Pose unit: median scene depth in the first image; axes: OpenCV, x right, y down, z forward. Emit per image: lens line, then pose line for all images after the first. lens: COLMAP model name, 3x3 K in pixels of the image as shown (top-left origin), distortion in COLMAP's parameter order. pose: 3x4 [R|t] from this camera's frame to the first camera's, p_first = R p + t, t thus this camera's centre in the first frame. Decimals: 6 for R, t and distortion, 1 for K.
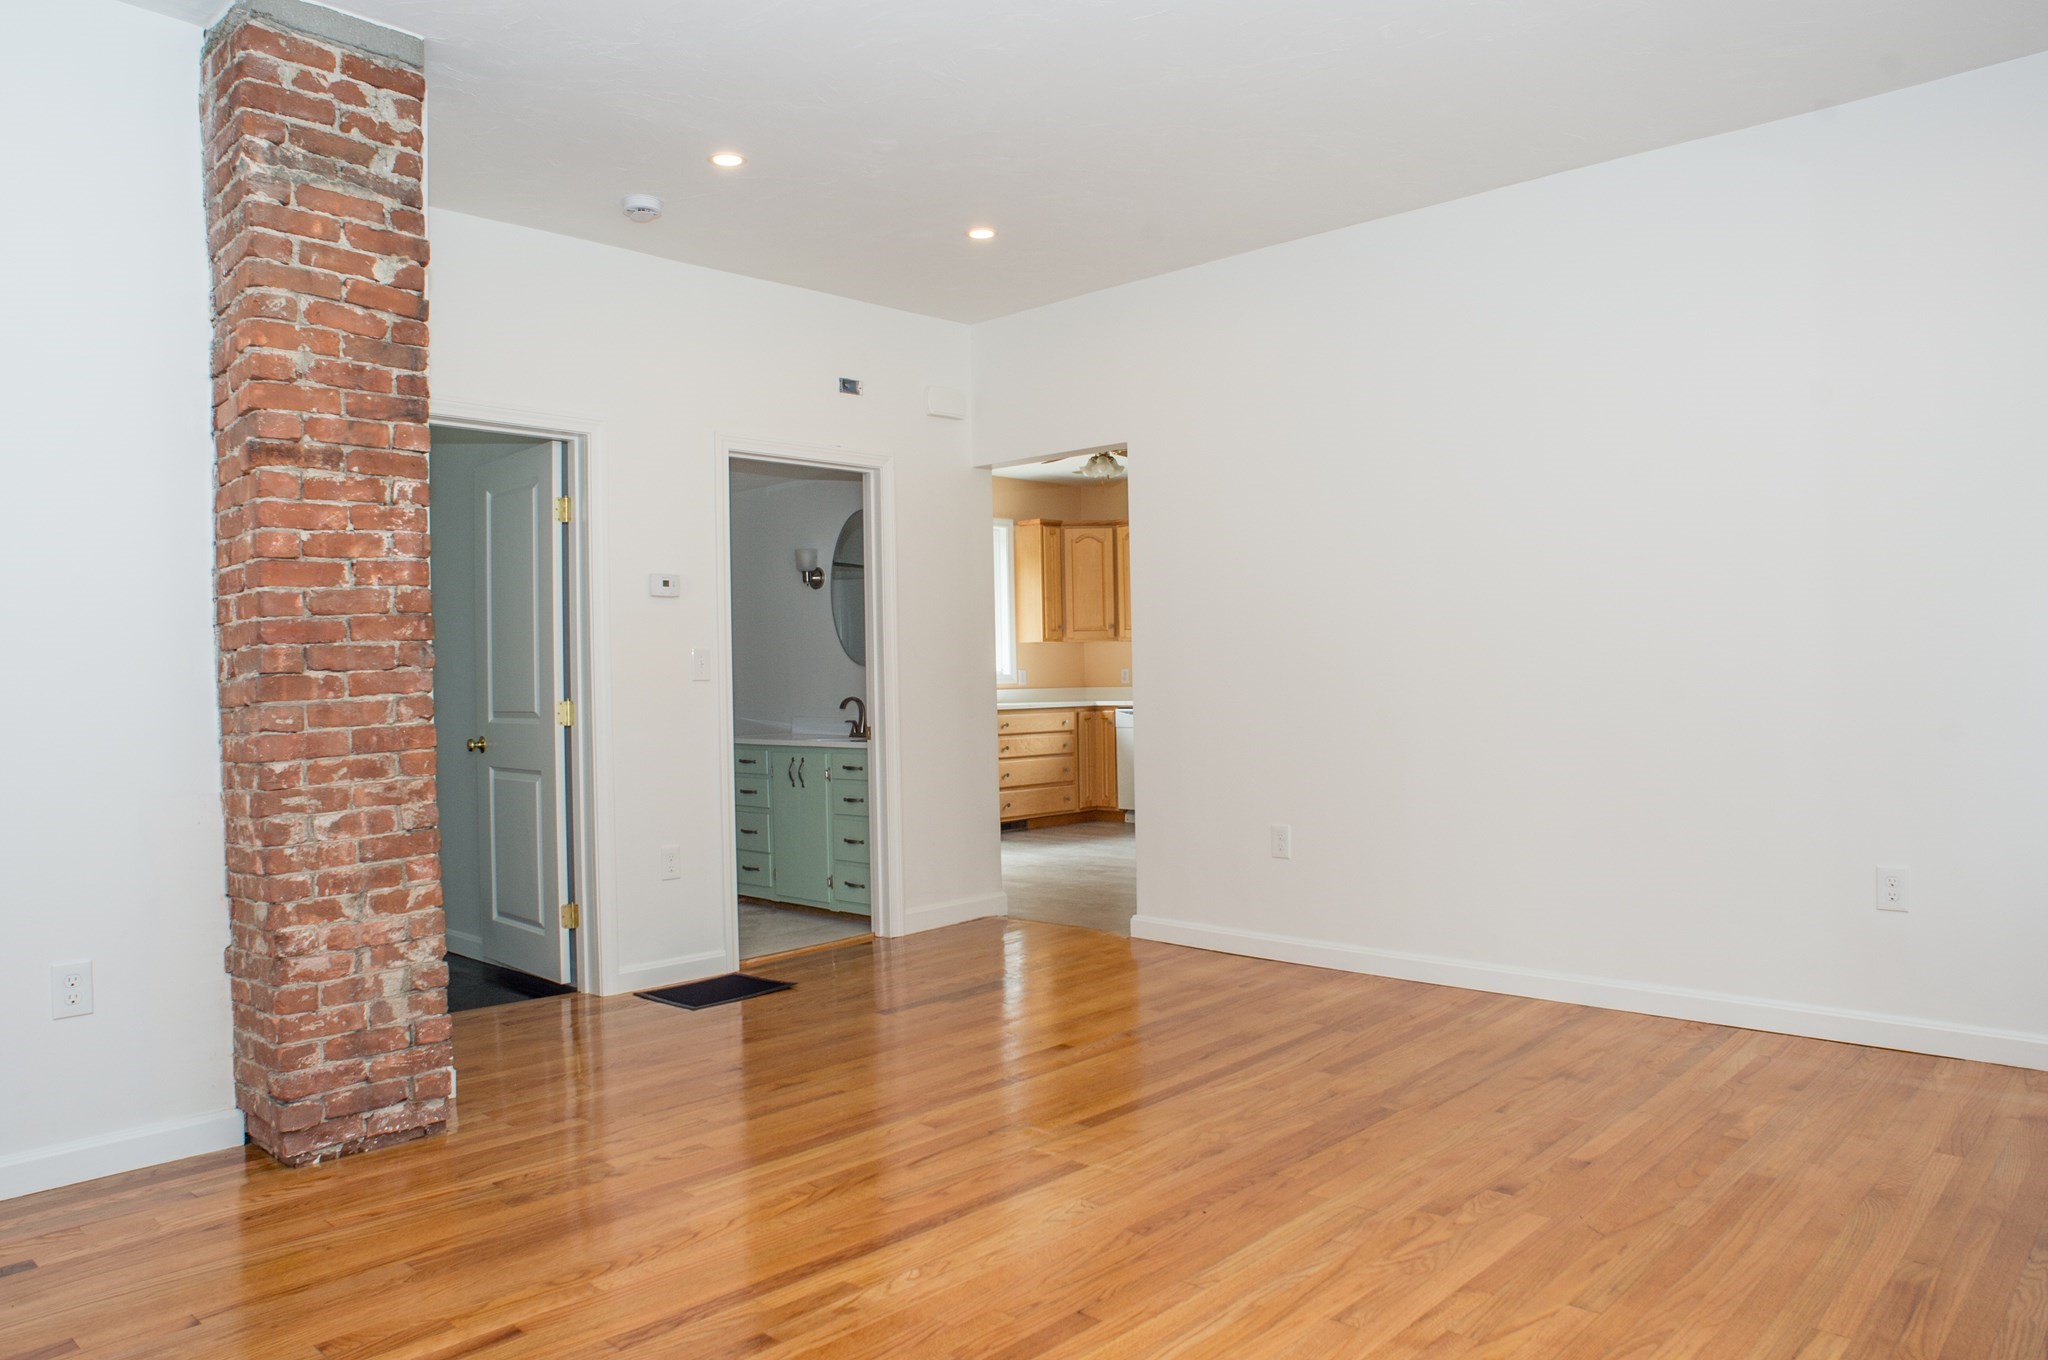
lens RADIAL K [[1407.7, 0, 1034.6], [0, 1407.7, 676.8], [0, 0, 1]] dist [-0.076231, 0.047370]
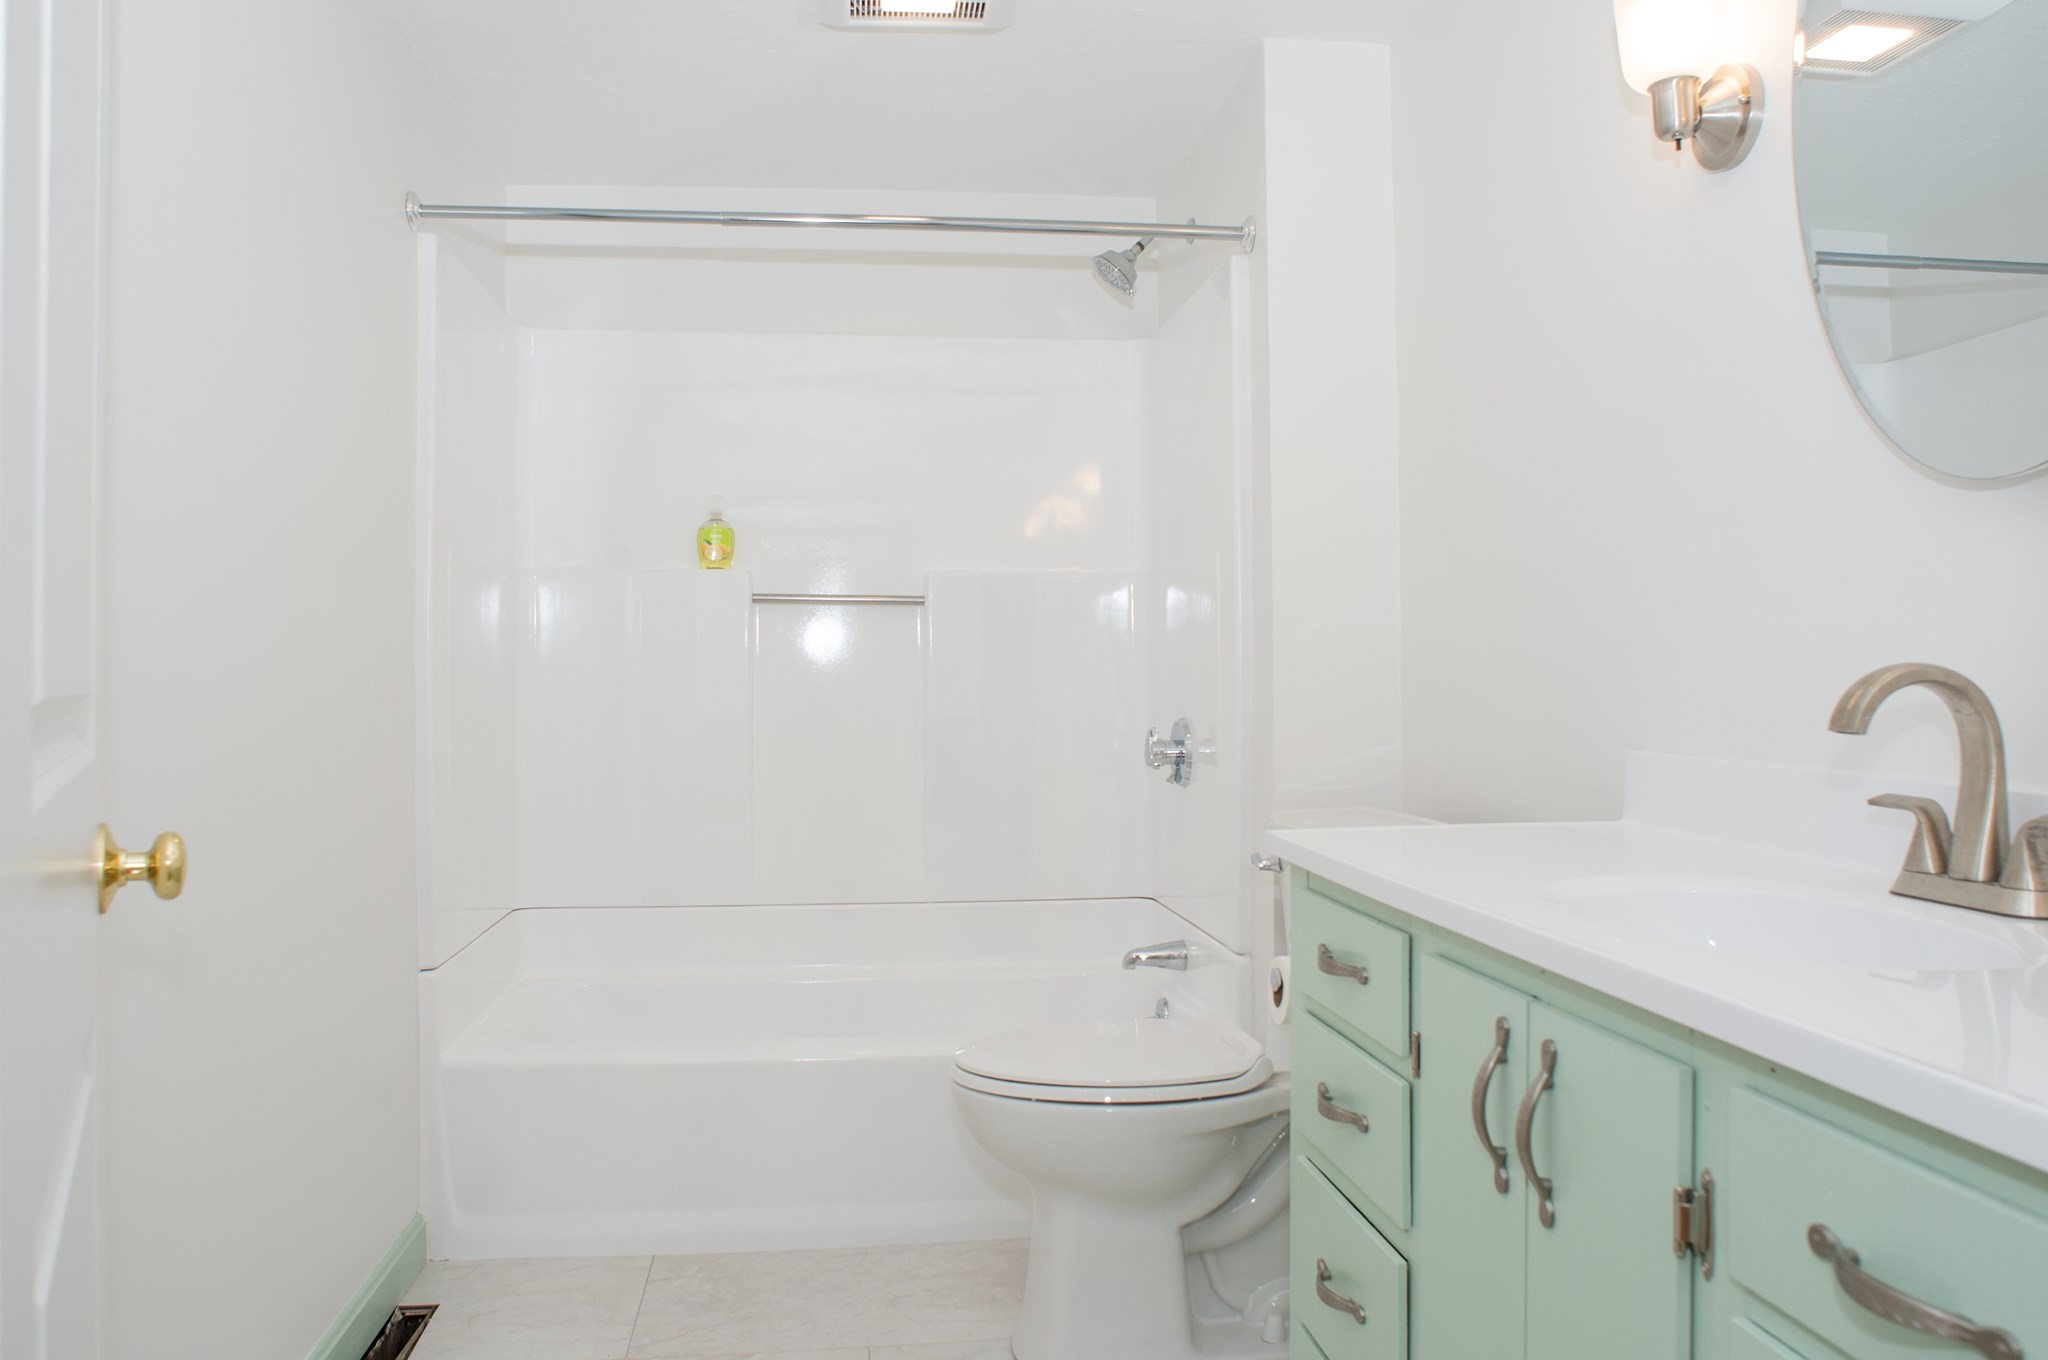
lens RADIAL K [[1407.7, 0, 1023.1], [0, 1407.7, 679.6], [0, 0, 1]] dist [-0.076231, 0.047370]
pose [[0.771495, 0.010746, -0.636145, -0.106628], [-0.006064, 0.999936, 0.009538, 0.015155], [0.636207, -0.003501, 0.771511, 0.793964]]
